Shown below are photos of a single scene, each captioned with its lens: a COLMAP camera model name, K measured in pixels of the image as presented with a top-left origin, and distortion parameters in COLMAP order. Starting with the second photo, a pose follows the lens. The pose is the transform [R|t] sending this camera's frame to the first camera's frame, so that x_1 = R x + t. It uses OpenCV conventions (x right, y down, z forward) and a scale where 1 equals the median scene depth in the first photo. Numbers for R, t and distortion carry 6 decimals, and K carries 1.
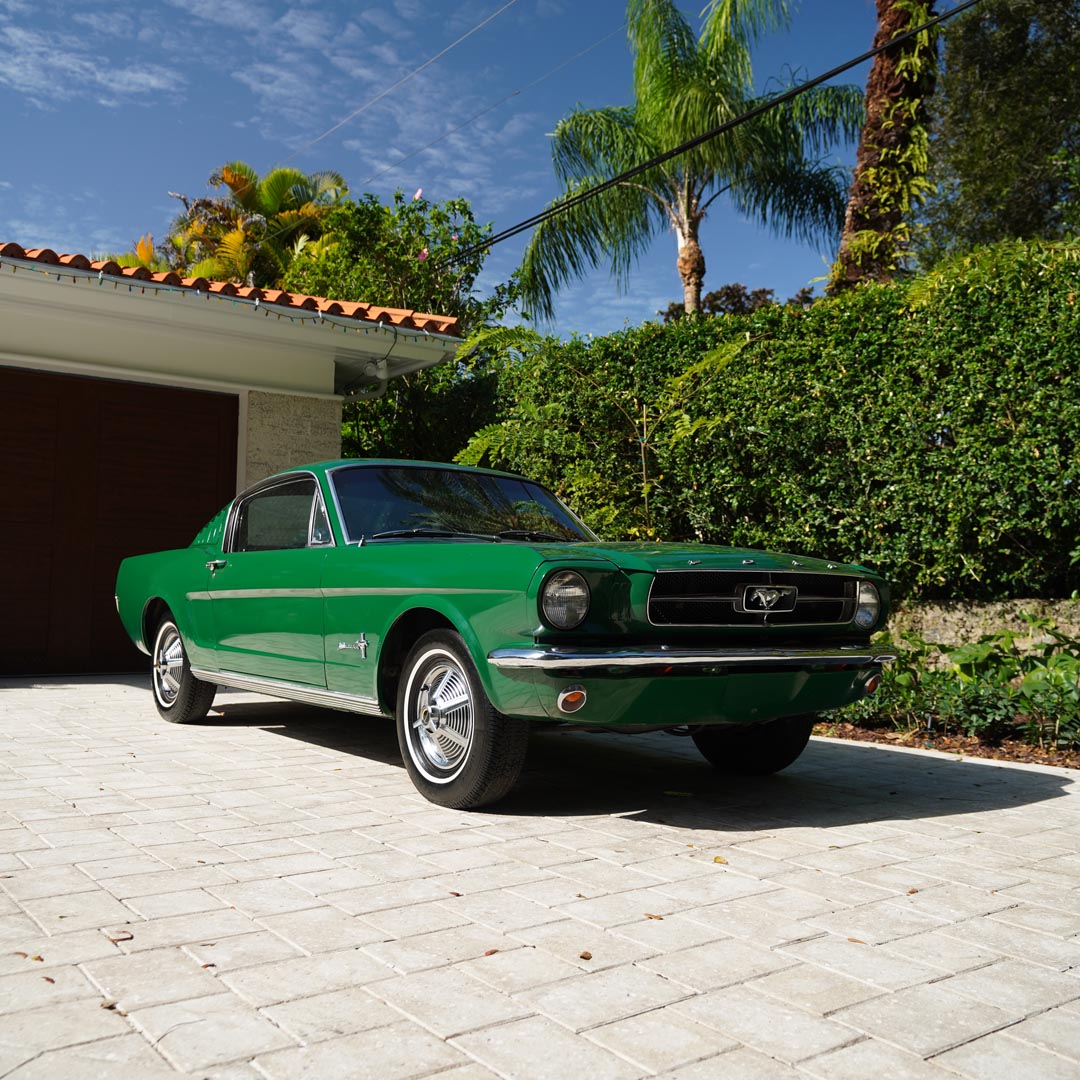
lens RADIAL K [[1148.4, 0, 540.0], [0, 1148.4, 540.0], [0, 0, 1]] dist [0.003198, 0.004804]
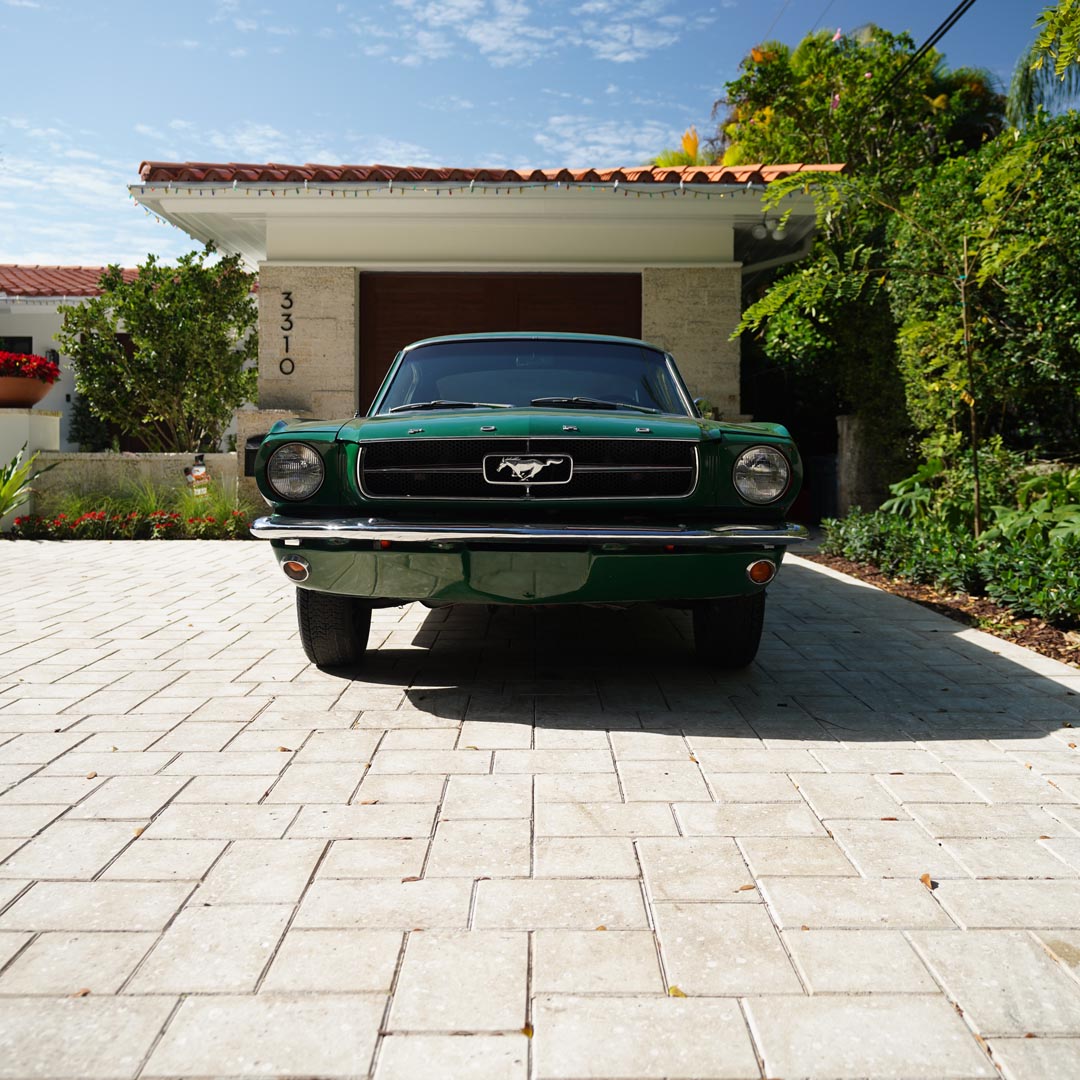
lens RADIAL K [[1051.8, 0, 540.0], [0, 1051.8, 540.0], [0, 0, 1]] dist [-0.009447, -0.003558]
pose [[0.797447, 0.041350, -0.601971, 0.316729], [0.036229, 0.992568, 0.116175, 0.005156], [0.602301, -0.114452, 0.790022, 0.161197]]
